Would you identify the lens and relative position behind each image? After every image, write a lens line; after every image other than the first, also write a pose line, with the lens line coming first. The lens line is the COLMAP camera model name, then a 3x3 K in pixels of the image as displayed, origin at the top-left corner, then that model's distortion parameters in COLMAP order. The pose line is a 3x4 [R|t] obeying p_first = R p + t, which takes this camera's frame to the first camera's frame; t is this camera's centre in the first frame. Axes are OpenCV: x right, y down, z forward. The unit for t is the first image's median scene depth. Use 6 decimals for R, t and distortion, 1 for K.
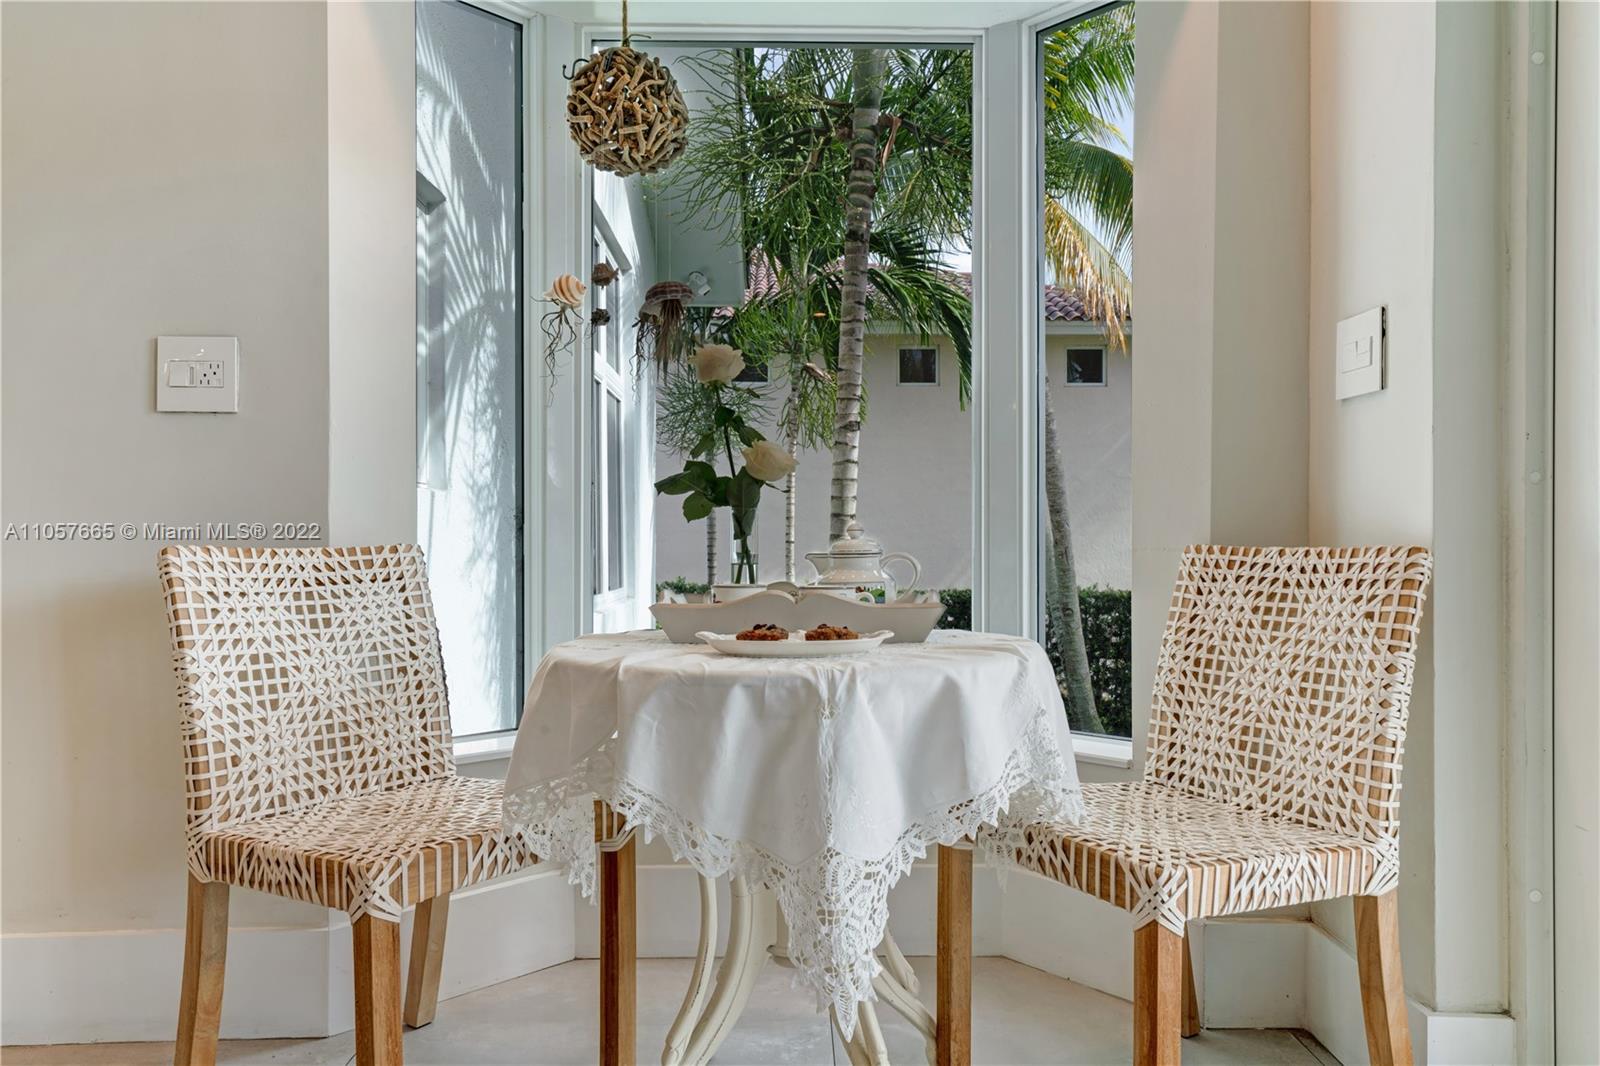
lens RADIAL K [[1080.0, 0, 794.3], [0, 1080.0, 540.9], [0, 0, 1]] dist [0.000395, 0.000328]
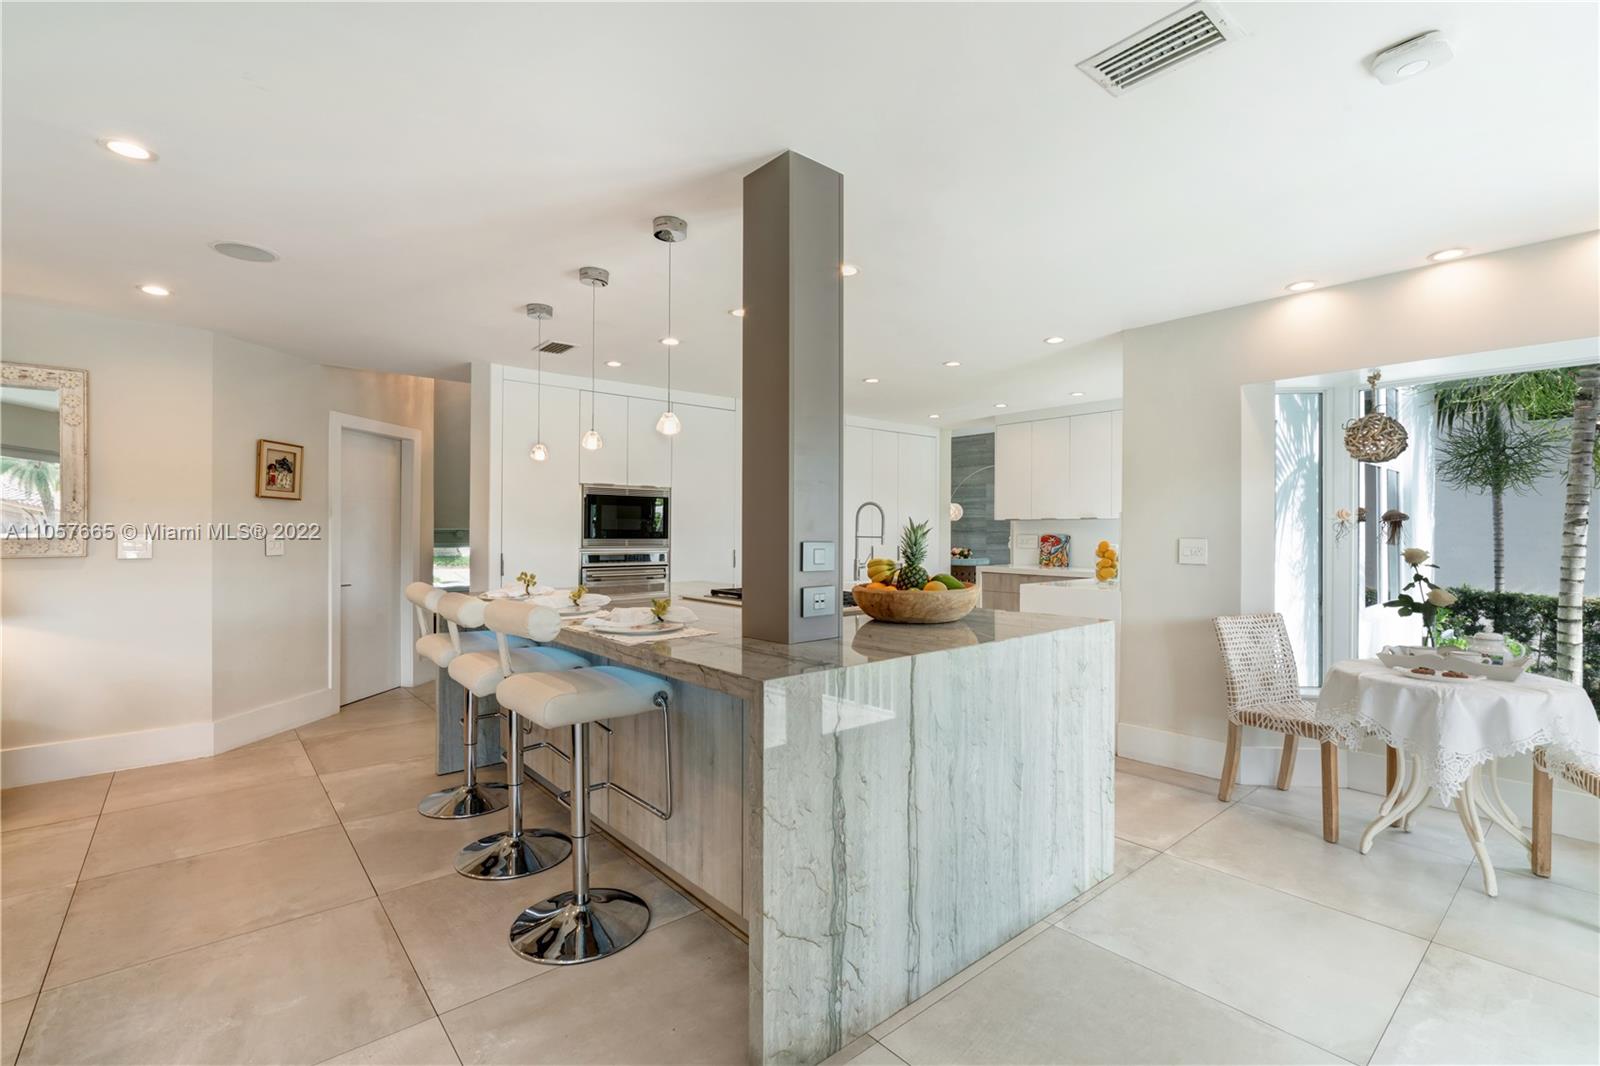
lens RADIAL K [[717.2, 0, 800.0], [0, 717.2, 533.0], [0, 0, 1]] dist [0.001007, -0.000143]
pose [[0.644231, 0.004837, -0.764816, 0.287377], [-0.002034, 0.999987, 0.004611, -0.227597], [0.764829, -0.001415, 0.644232, -1.189141]]
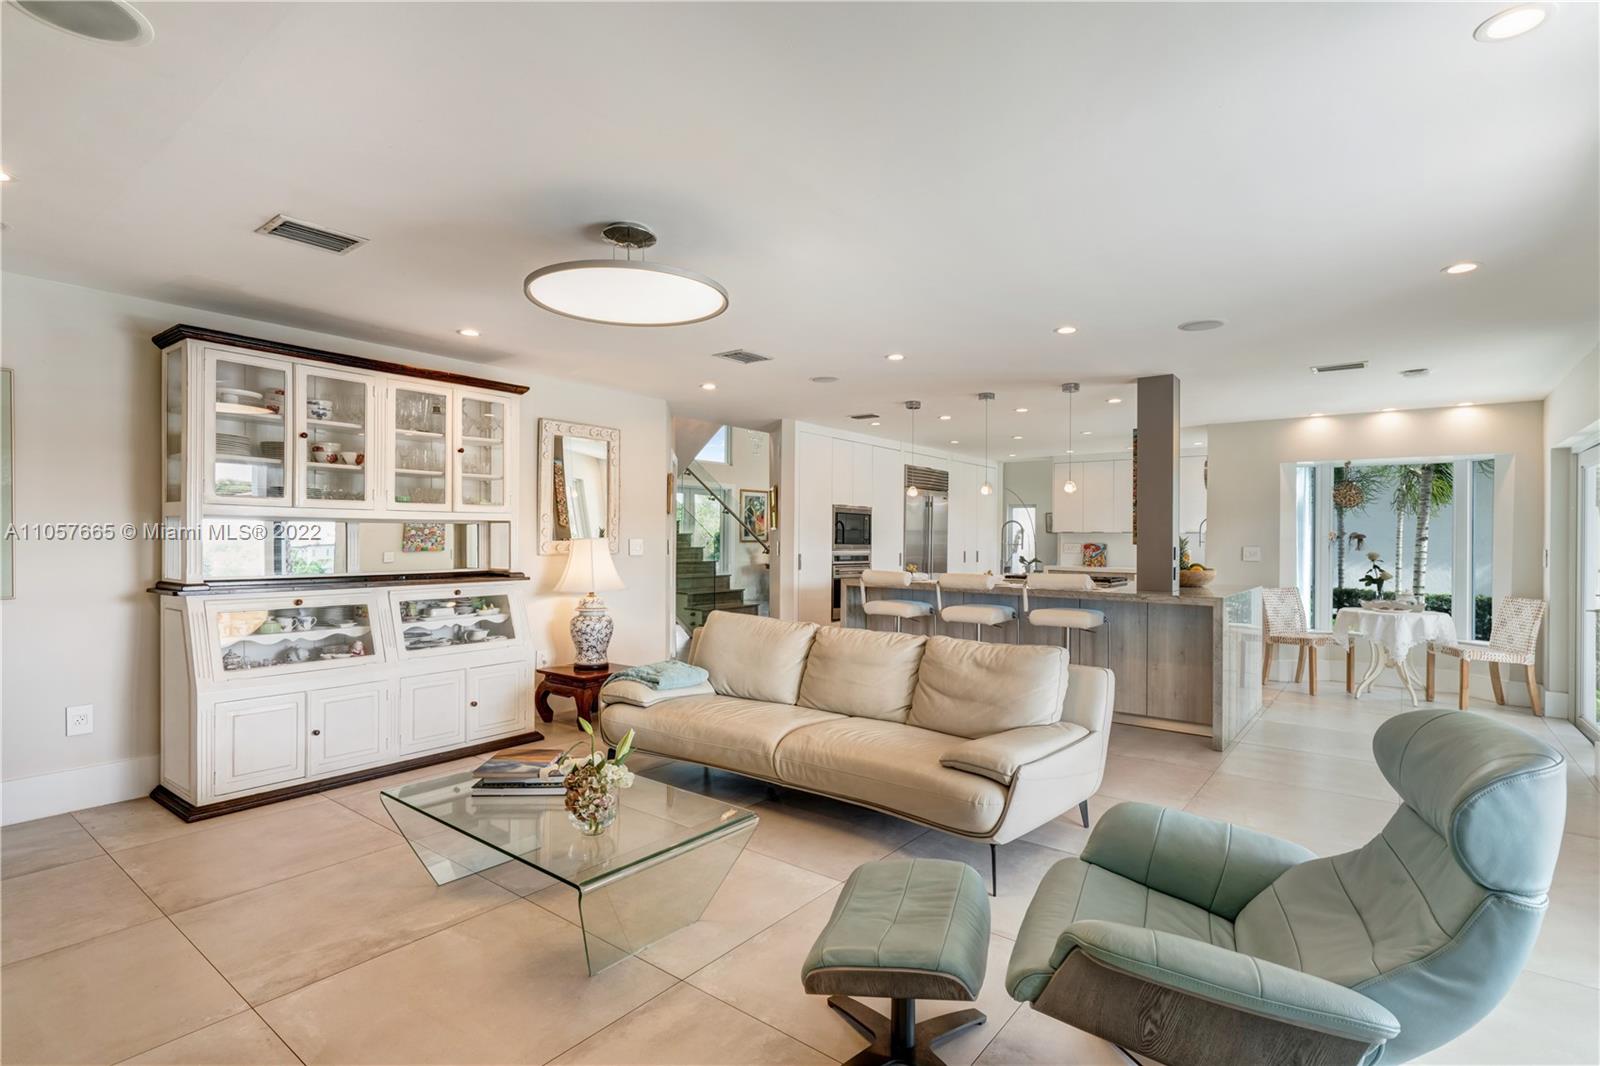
lens RADIAL K [[776.2, 0, 800.0], [0, 776.2, 533.0], [0, 0, 1]] dist [0.001174, 0.000158]
pose [[0.785897, 0.006314, -0.618326, 0.069228], [-0.011867, 0.999918, -0.004872, -0.227127], [0.618244, 0.011167, 0.785907, -3.616252]]
